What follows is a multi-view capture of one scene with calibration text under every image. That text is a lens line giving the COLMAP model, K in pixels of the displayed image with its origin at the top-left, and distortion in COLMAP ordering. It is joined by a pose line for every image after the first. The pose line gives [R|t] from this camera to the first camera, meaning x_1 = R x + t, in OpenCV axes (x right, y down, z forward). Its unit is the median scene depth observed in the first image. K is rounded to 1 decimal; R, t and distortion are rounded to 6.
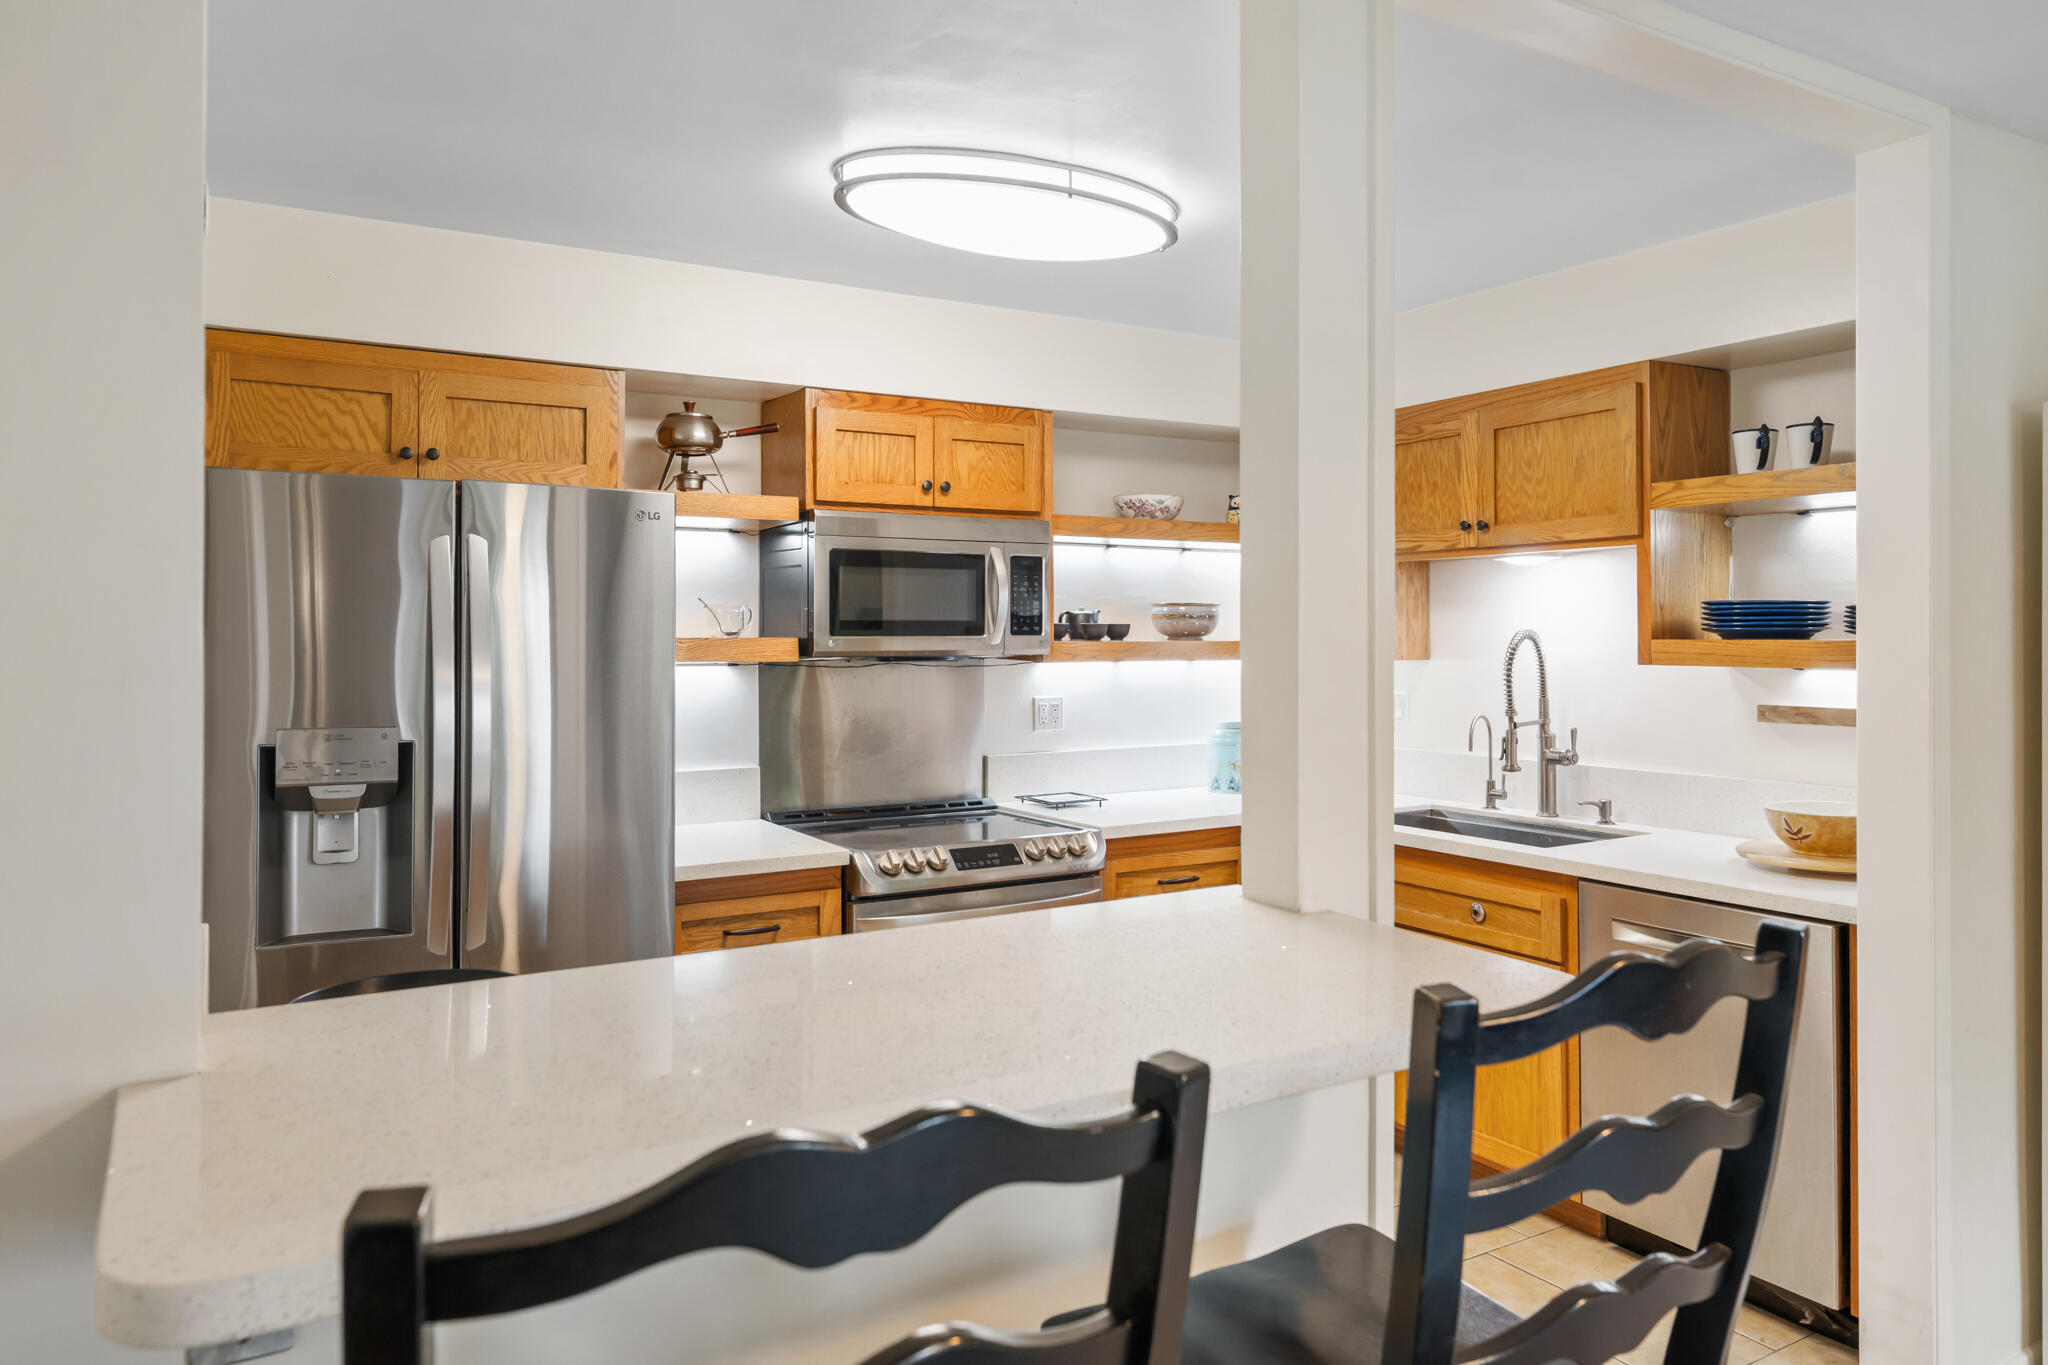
lens RADIAL K [[1364.2, 0, 1042.9], [0, 1364.2, 637.8], [0, 0, 1]] dist [0.001287, 0.004573]
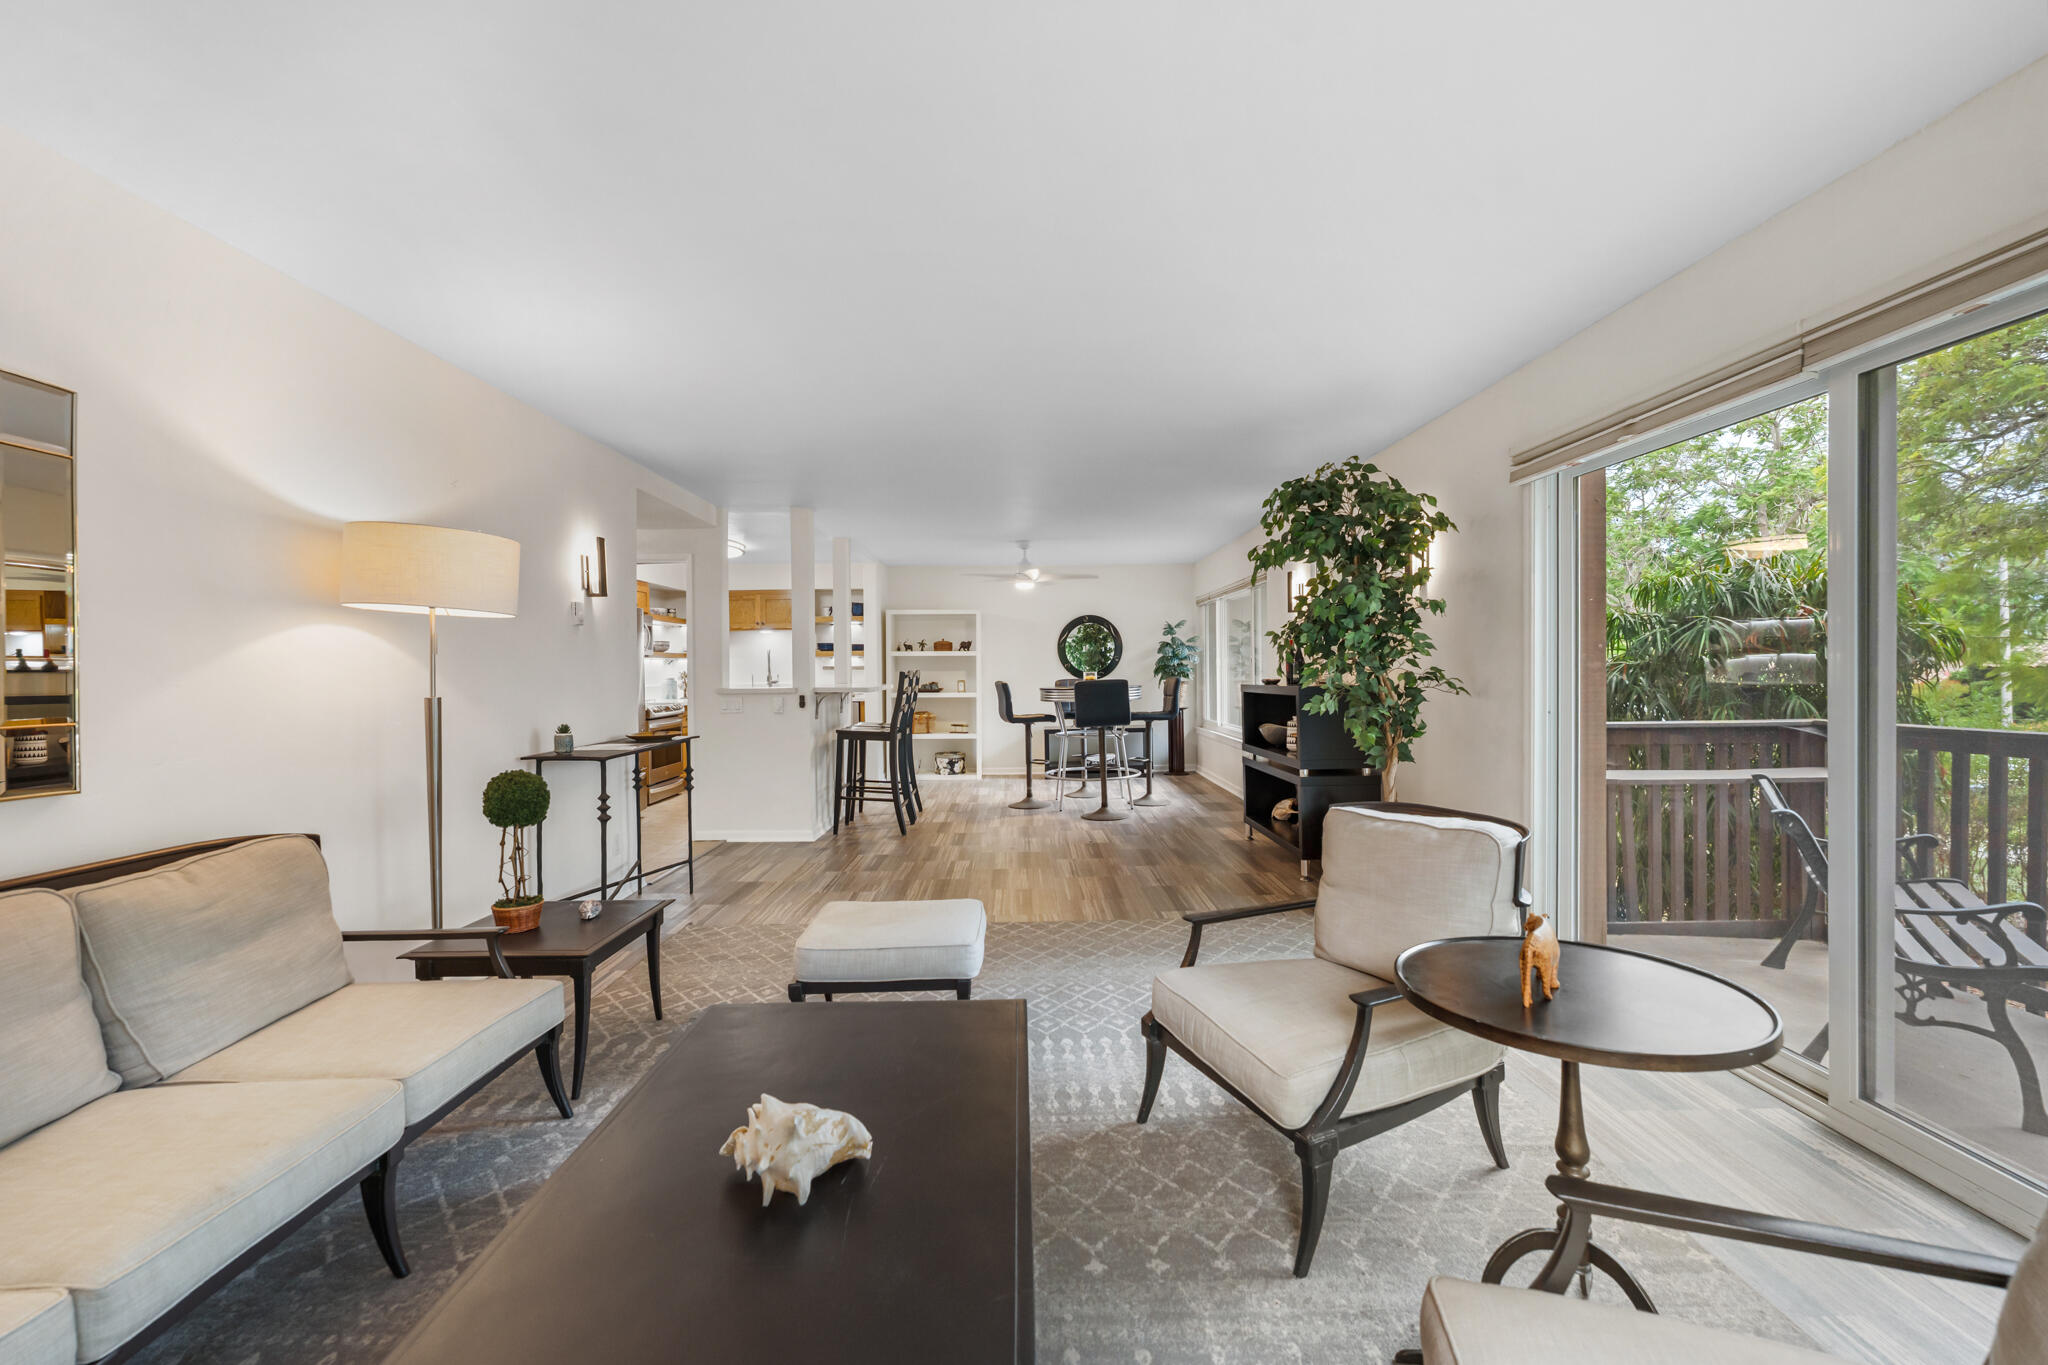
lens RADIAL K [[828.8, 0, 1035.9], [0, 828.8, 671.7], [0, 0, 1]] dist [0.001564, -0.001458]
pose [[0.506829, -0.005559, 0.862028, -1.384646], [0.011536, 0.999933, -0.000334, 0.070601], [-0.861969, 0.010114, 0.506860, -0.933088]]
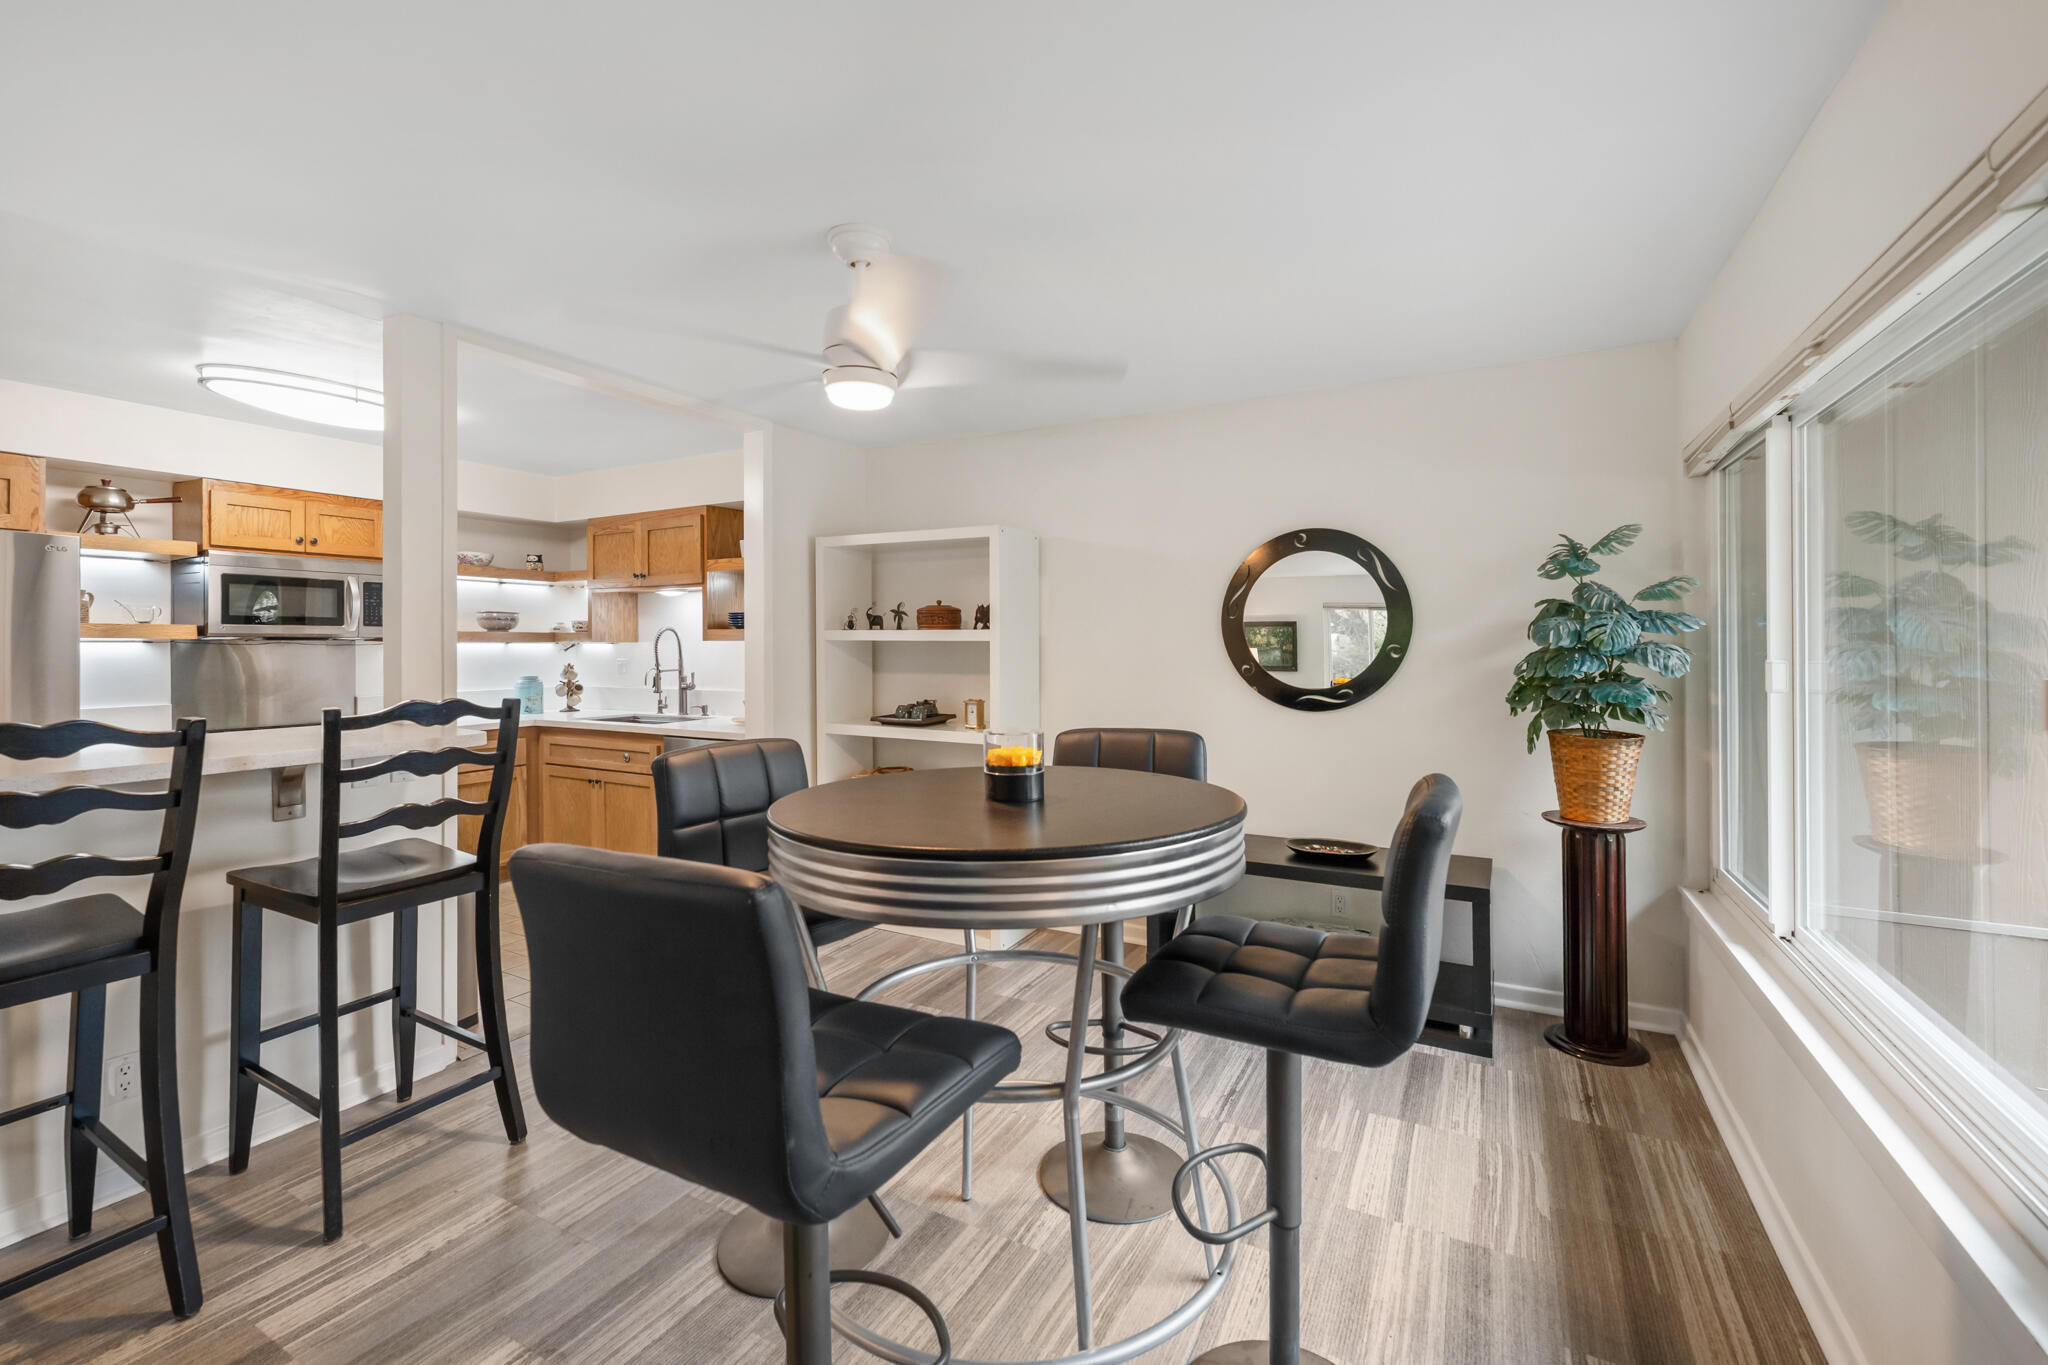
lens RADIAL K [[828.8, 0, 1020.7], [0, 828.8, 637.8], [0, 0, 1]] dist [0.001564, -0.001458]
pose [[0.865717, 0.004835, 0.500511, 0.194911], [-0.000295, 0.999958, -0.009149, 0.025142], [-0.500535, 0.007773, 0.865682, -0.407576]]
